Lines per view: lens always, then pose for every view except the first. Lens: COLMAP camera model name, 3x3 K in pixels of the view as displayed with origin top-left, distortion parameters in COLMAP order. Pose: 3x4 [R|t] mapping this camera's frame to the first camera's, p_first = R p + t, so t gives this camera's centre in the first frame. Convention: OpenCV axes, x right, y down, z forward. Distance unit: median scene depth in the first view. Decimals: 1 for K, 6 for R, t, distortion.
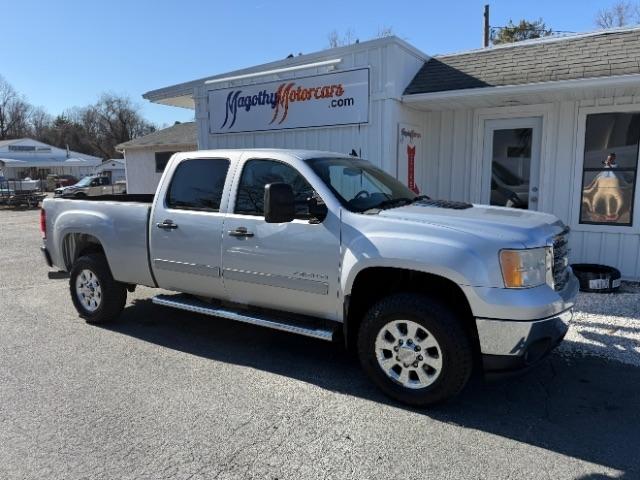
lens RADIAL K [[453.7, 0, 313.6], [0, 453.7, 241.7], [0, 0, 1]] dist [0.042794, -0.060086]
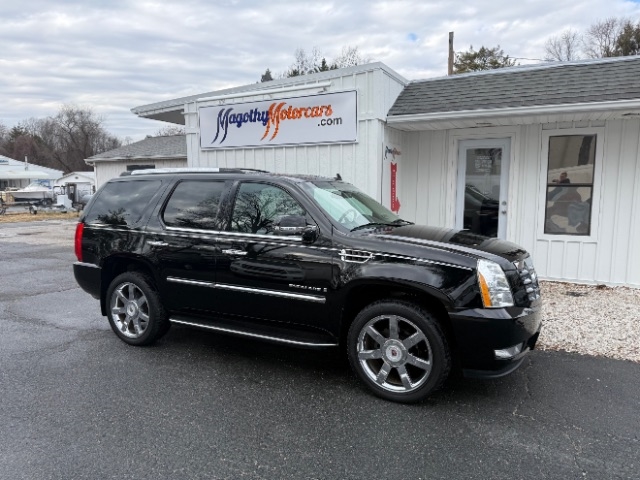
lens RADIAL K [[453.7, 0, 316.6], [0, 453.7, 240.0], [0, 0, 1]] dist [0.042794, -0.060086]
pose [[0.996686, -0.001858, 0.081330, -0.052881], [0.004794, 0.999343, -0.035925, 0.011458], [-0.081210, 0.036196, 0.996040, -0.052518]]
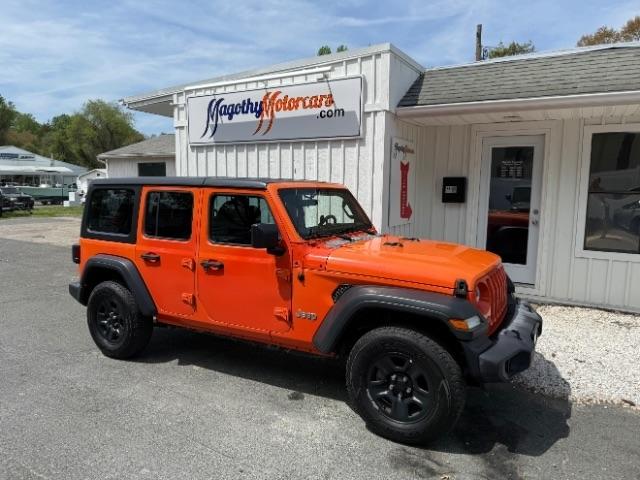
lens RADIAL K [[453.7, 0, 314.7], [0, 453.7, 241.2], [0, 0, 1]] dist [0.042794, -0.060086]
pose [[0.999315, 0.021801, 0.029908, 0.005405], [-0.020767, 0.999190, -0.034466, -0.011871], [-0.030635, 0.033821, 0.998958, 0.076071]]
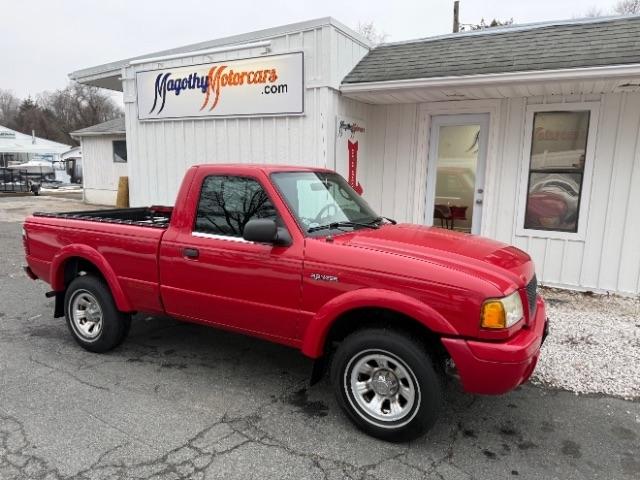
lens RADIAL K [[453.7, 0, 322.2], [0, 453.7, 243.0], [0, 0, 1]] dist [0.042794, -0.060086]
pose [[0.997813, 0.019479, 0.063172, 0.092410], [-0.020278, 0.999722, 0.012039, -0.010650], [-0.062920, -0.013294, 0.997930, 0.074159]]
